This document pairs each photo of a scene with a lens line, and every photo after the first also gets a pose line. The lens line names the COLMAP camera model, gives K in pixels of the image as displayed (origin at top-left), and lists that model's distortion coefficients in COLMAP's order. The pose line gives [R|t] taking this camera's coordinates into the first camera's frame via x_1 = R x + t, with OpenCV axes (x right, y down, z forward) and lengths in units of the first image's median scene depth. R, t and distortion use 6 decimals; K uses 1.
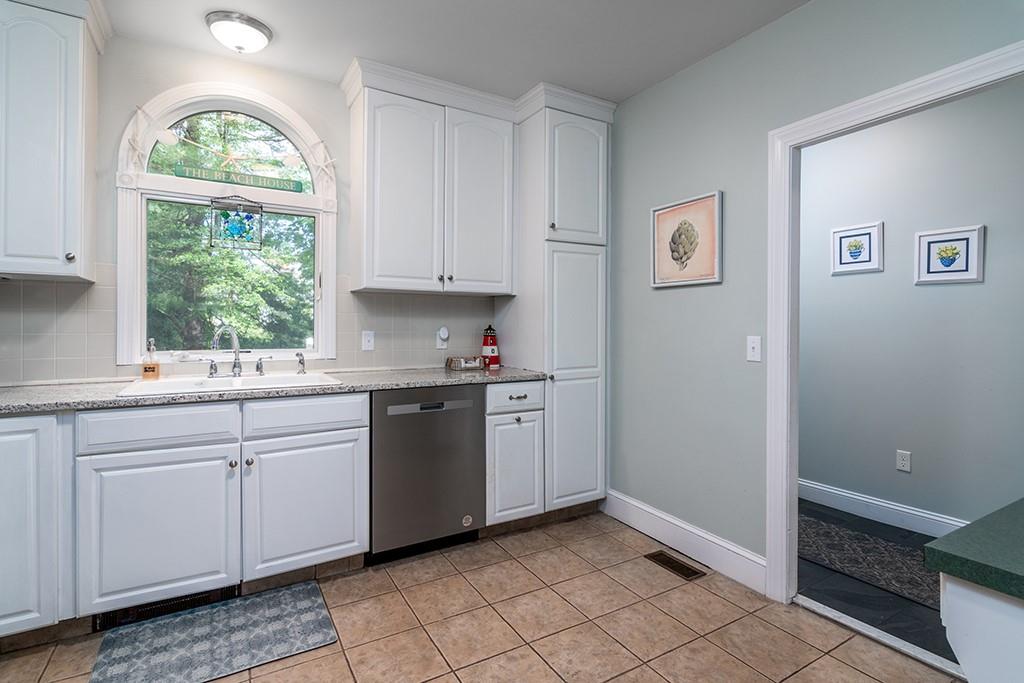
lens RADIAL K [[494.7, 0, 511.1], [0, 494.7, 327.0], [0, 0, 1]] dist [0.000970, 0.000202]
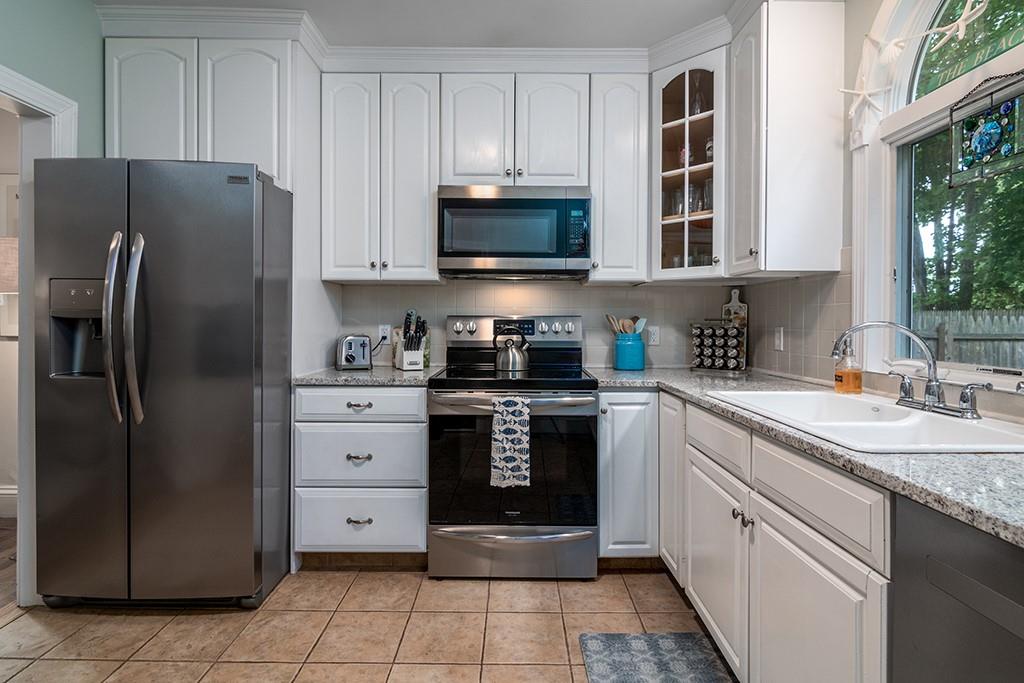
lens RADIAL K [[494.7, 0, 511.1], [0, 494.7, 327.0], [0, 0, 1]] dist [0.000970, 0.000202]
pose [[-0.488468, 0.000150, -0.872582, 0.238206], [-0.008033, 0.999957, 0.004669, 0.007963], [0.872545, 0.009291, -0.488446, 1.158989]]
